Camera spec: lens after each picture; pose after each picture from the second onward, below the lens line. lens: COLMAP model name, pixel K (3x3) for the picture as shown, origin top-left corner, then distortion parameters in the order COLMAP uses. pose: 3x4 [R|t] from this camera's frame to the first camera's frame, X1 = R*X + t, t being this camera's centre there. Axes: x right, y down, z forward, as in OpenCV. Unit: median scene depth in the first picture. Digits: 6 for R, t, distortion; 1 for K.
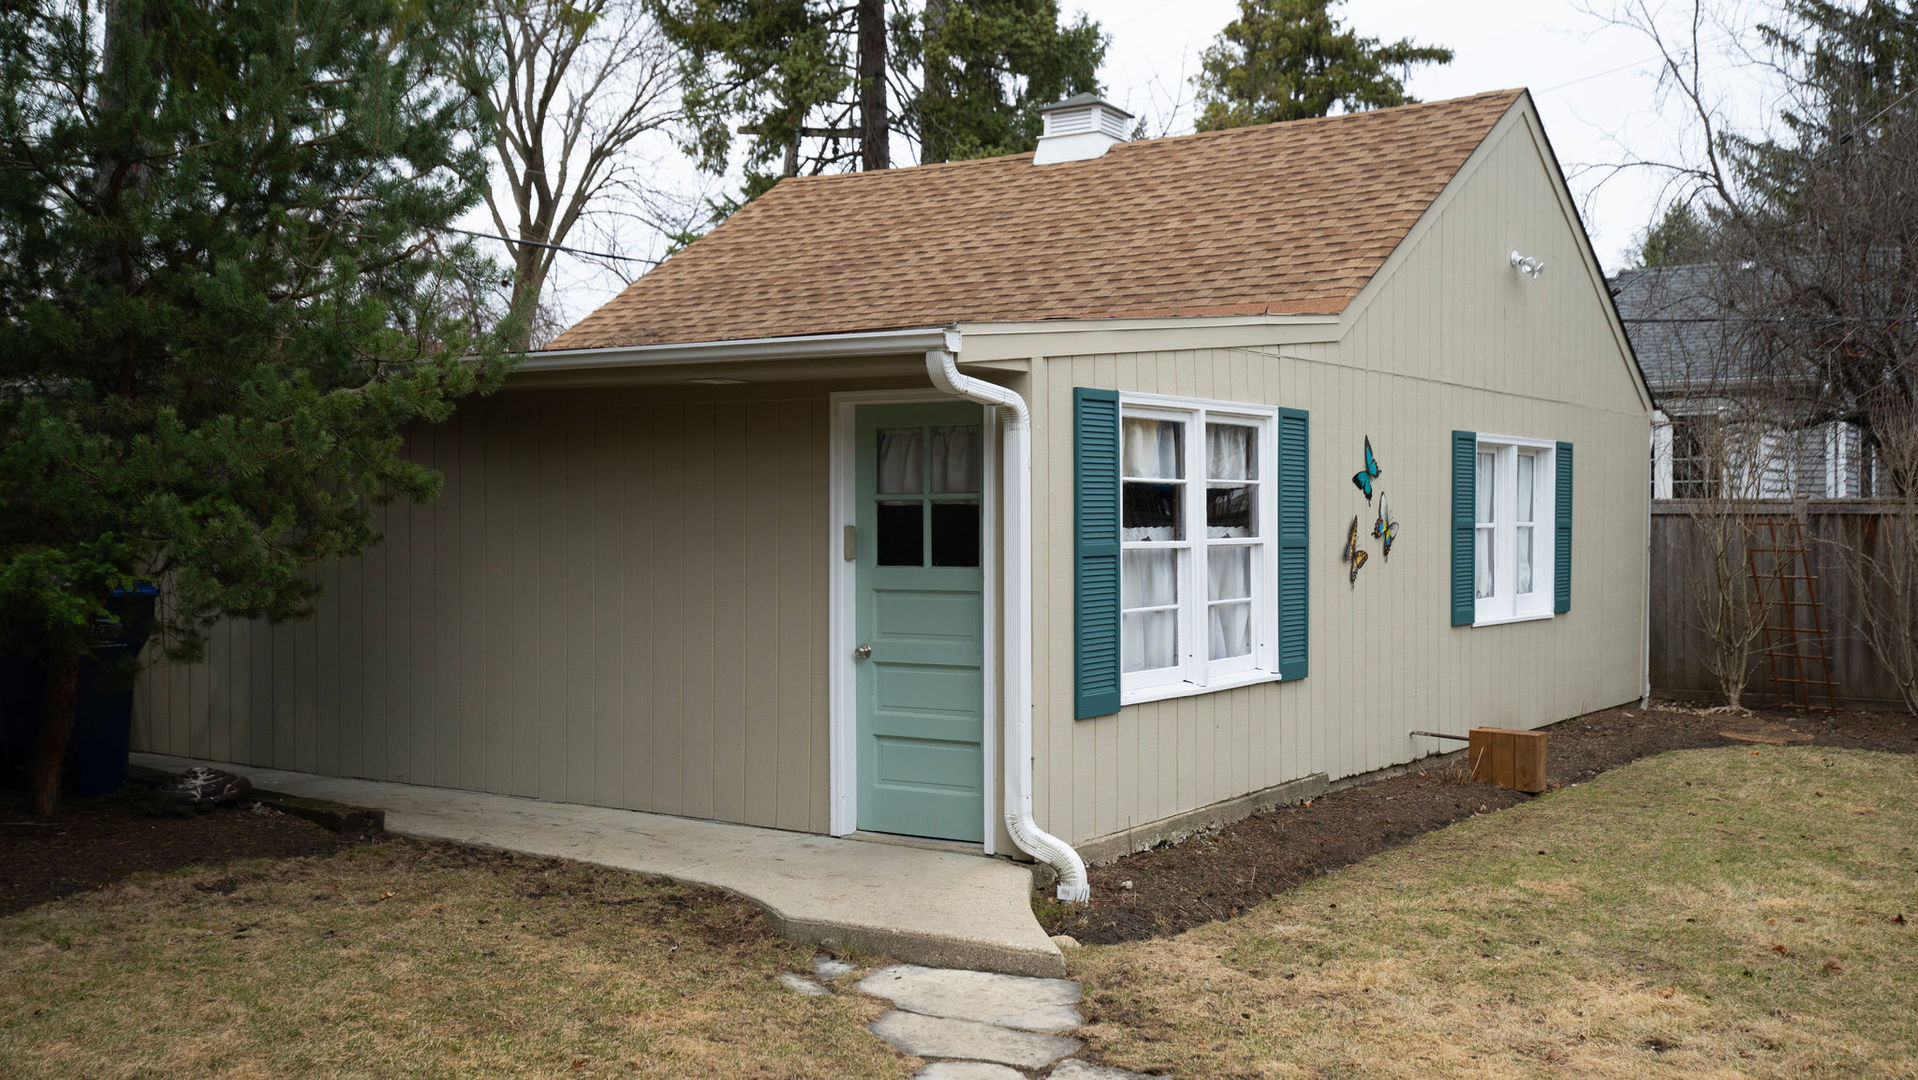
lens RADIAL K [[1896.1, 0, 957.3], [0, 1896.1, 537.0], [0, 0, 1]] dist [0.047955, 0.000000]
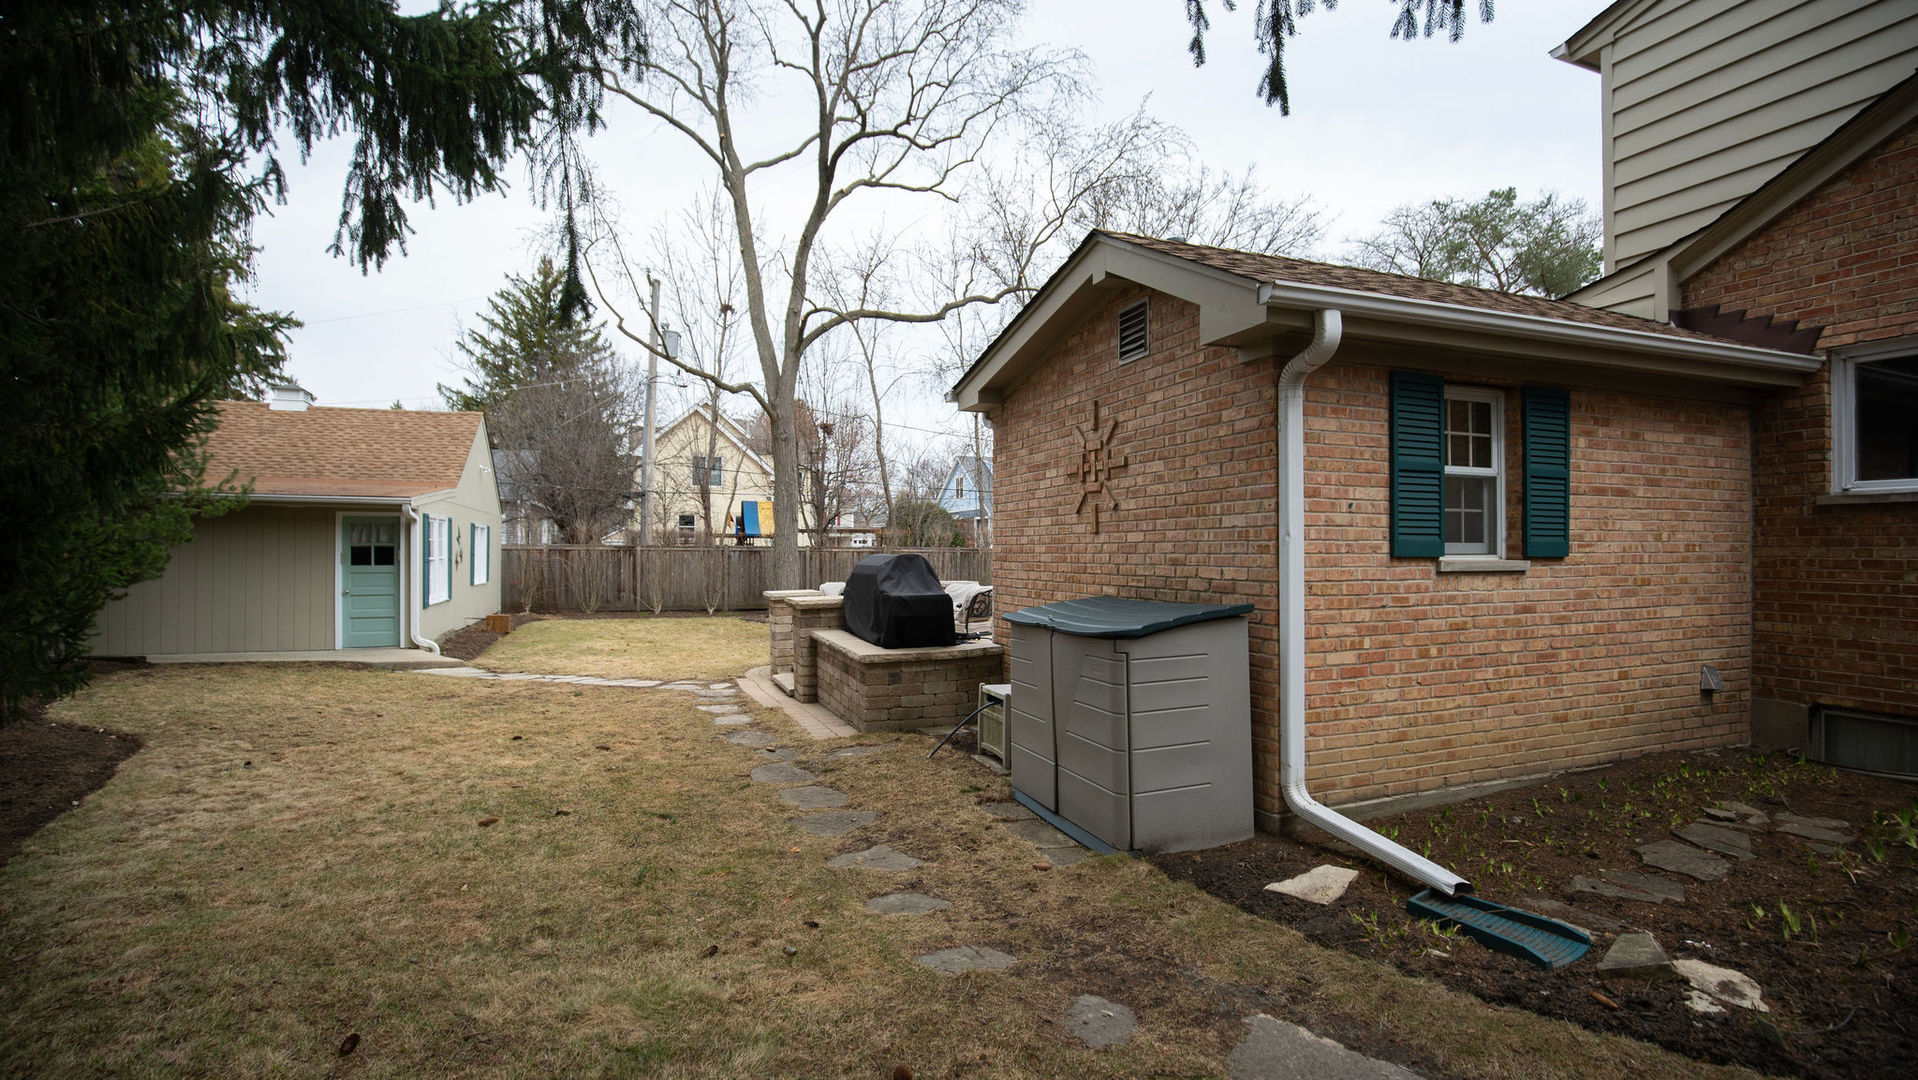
lens RADIAL K [[883.6, 0, 962.8], [0, 883.6, 545.7], [0, 0, 1]] dist [-0.036859, 0.005112]
pose [[0.566998, 0.005866, 0.823698, -0.562086], [0.007318, 0.999899, -0.012158, 0.006323], [-0.823687, 0.012921, 0.566898, -0.587023]]
